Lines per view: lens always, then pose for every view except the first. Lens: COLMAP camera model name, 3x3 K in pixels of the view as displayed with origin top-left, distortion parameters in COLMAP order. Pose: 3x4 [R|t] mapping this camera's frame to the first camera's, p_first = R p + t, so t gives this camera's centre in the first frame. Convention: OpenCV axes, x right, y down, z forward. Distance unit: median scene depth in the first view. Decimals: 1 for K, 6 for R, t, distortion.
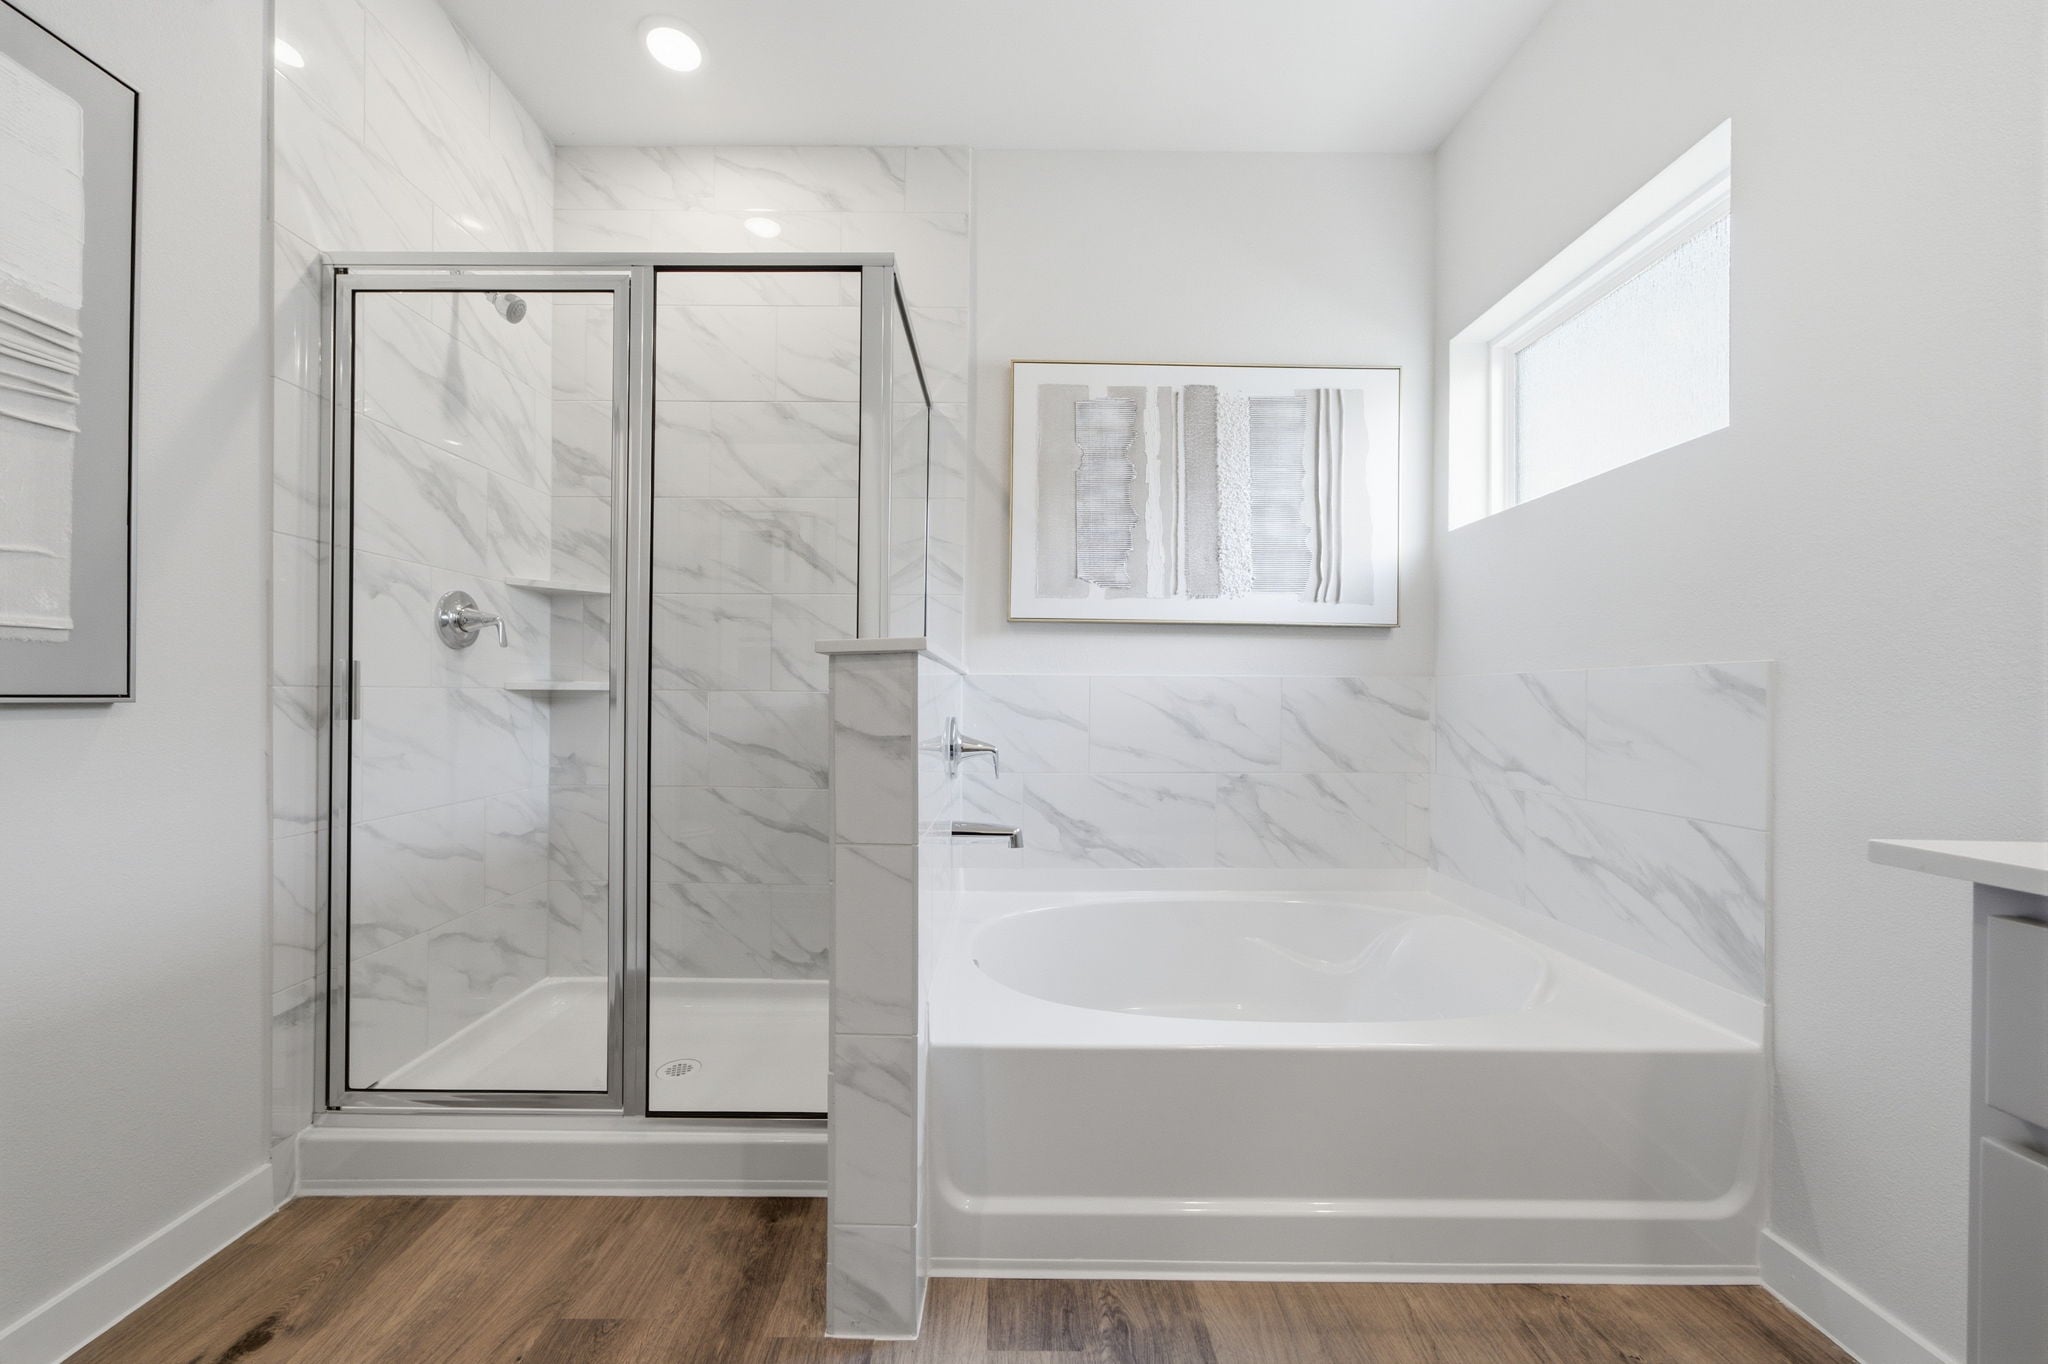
lens RADIAL K [[735.2, 0, 1012.8], [0, 735.2, 689.2], [0, 0, 1]] dist [0.015717, -0.000692]
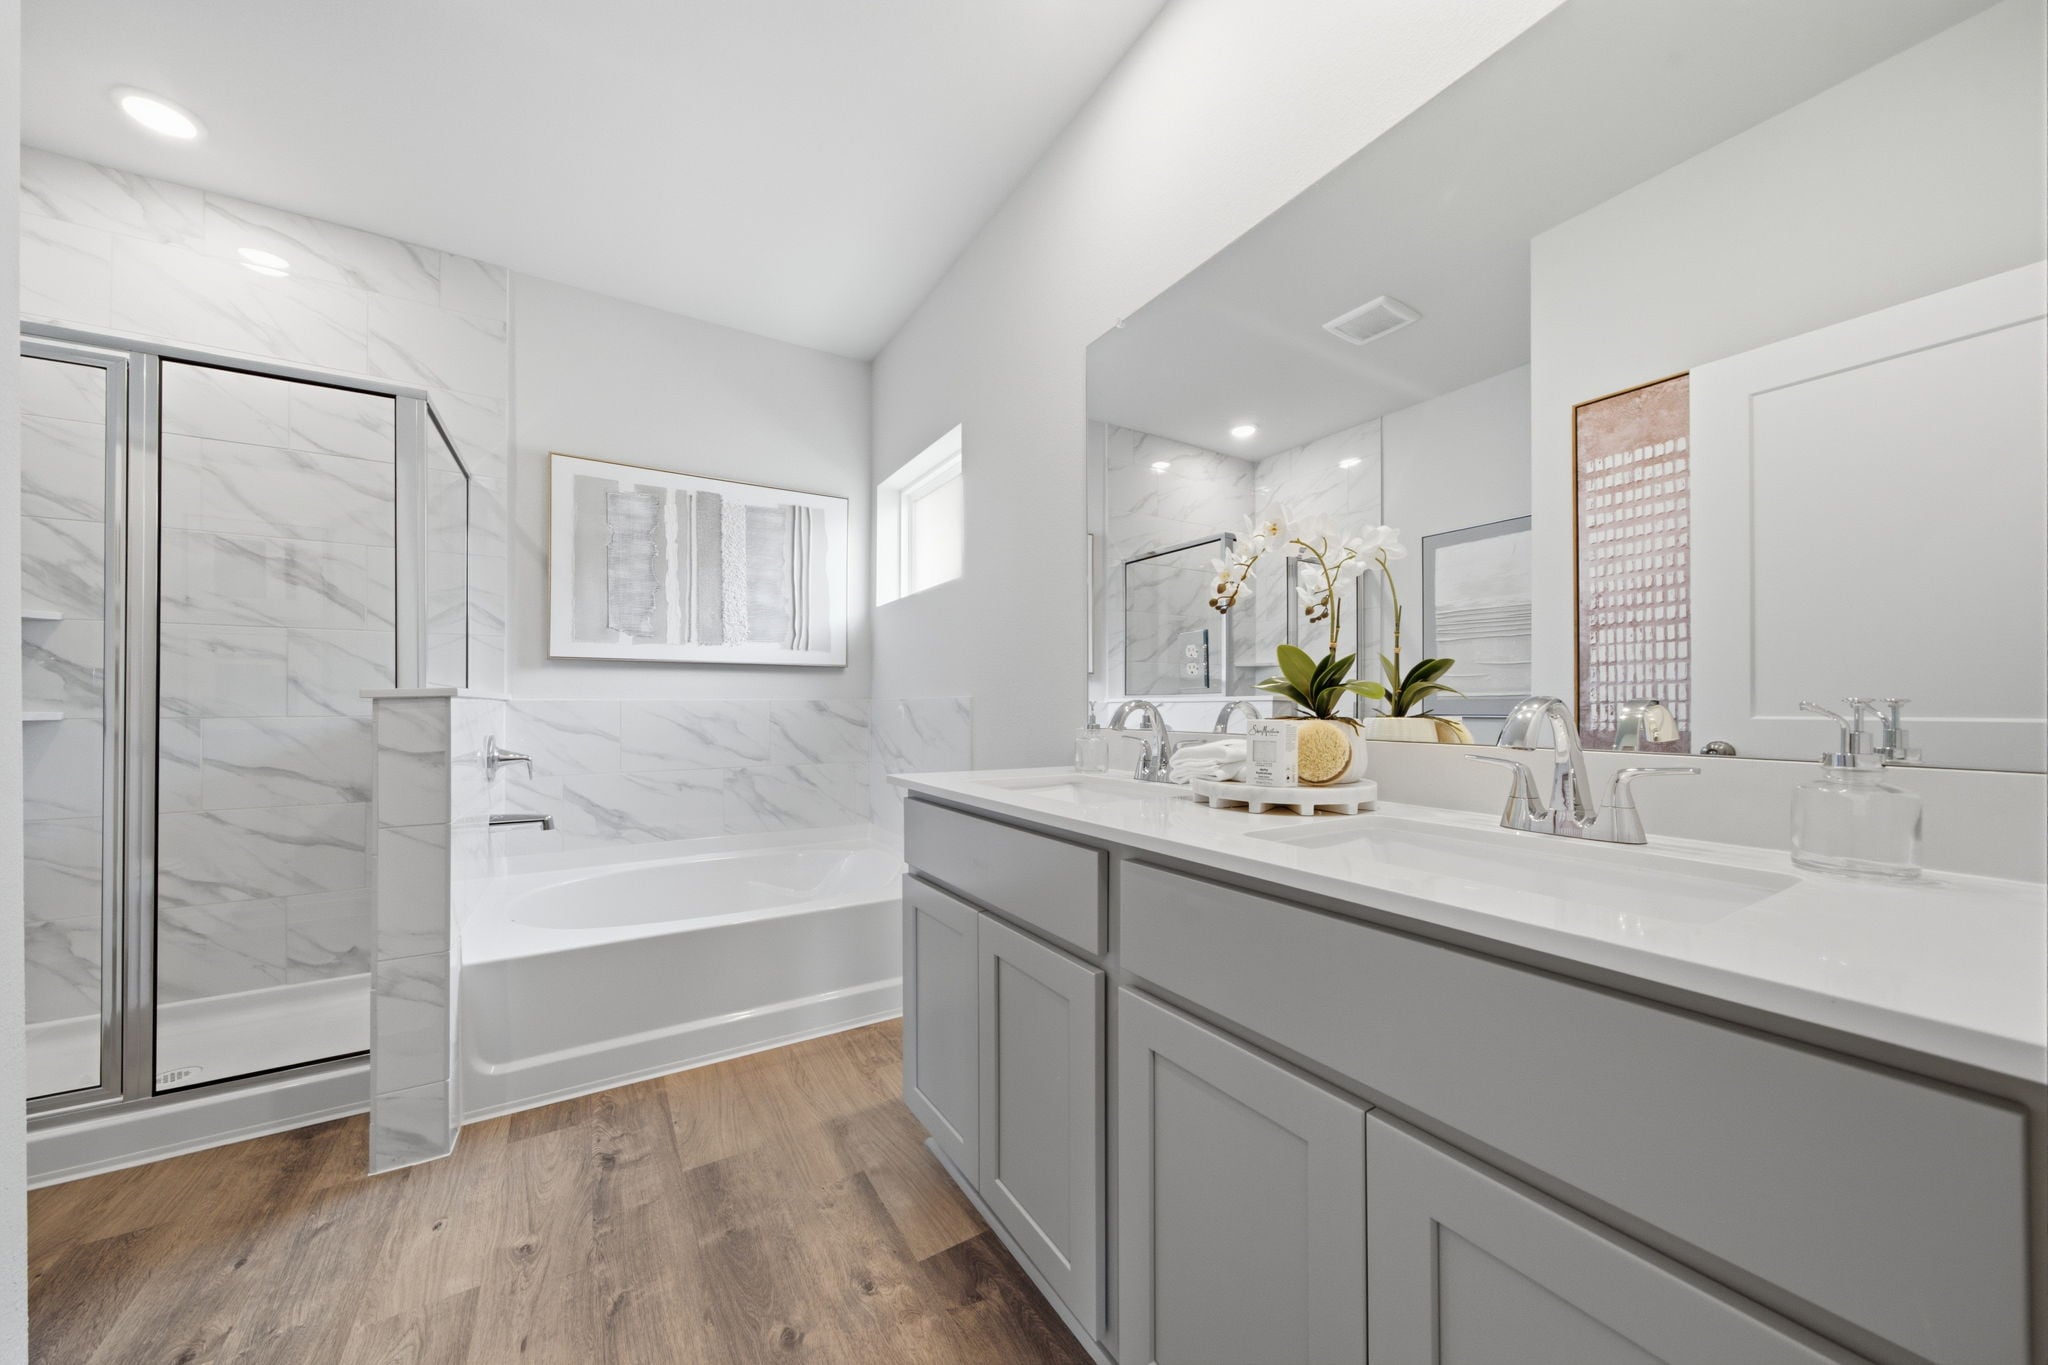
lens RADIAL K [[735.2, 0, 1021.0], [0, 735.2, 689.6], [0, 0, 1]] dist [0.015717, -0.000692]
pose [[0.874675, -0.005066, 0.484684, 0.092733], [0.005918, 0.999982, -0.000229, -0.034107], [-0.484674, 0.003069, 0.874689, -0.527298]]
